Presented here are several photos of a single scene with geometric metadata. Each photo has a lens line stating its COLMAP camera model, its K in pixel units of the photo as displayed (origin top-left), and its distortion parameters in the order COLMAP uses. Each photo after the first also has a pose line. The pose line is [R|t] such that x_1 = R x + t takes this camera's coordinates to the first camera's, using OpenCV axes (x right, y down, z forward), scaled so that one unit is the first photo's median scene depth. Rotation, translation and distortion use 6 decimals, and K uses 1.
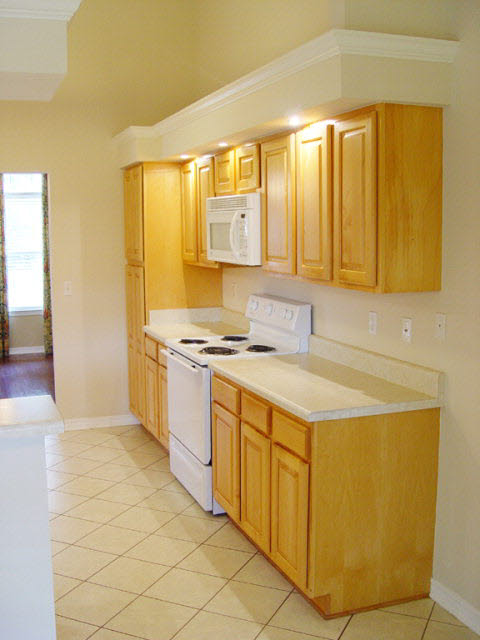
lens RADIAL K [[752.6, 0, 246.7], [0, 752.6, 298.8], [0, 0, 1]] dist [-0.127071, 0.000000]
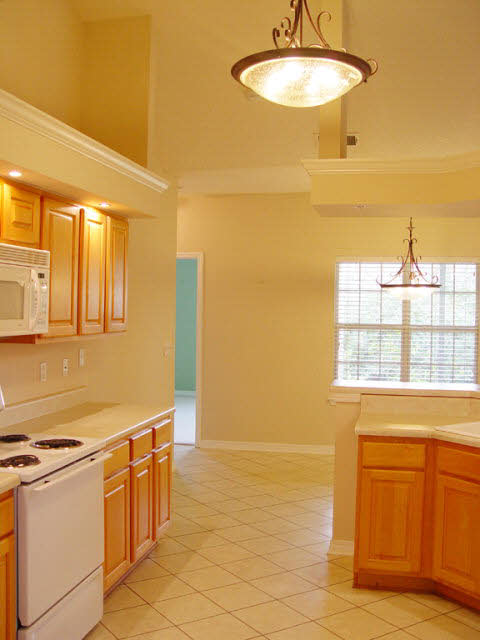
lens RADIAL K [[752.6, 0, 239.5], [0, 752.6, 318.8], [0, 0, 1]] dist [-0.127071, 0.000000]
pose [[-0.846256, -0.000450, 0.532777, -0.603505], [0.058461, 0.993883, 0.093698, -0.120187], [-0.529560, 0.110439, -0.841053, 1.504371]]
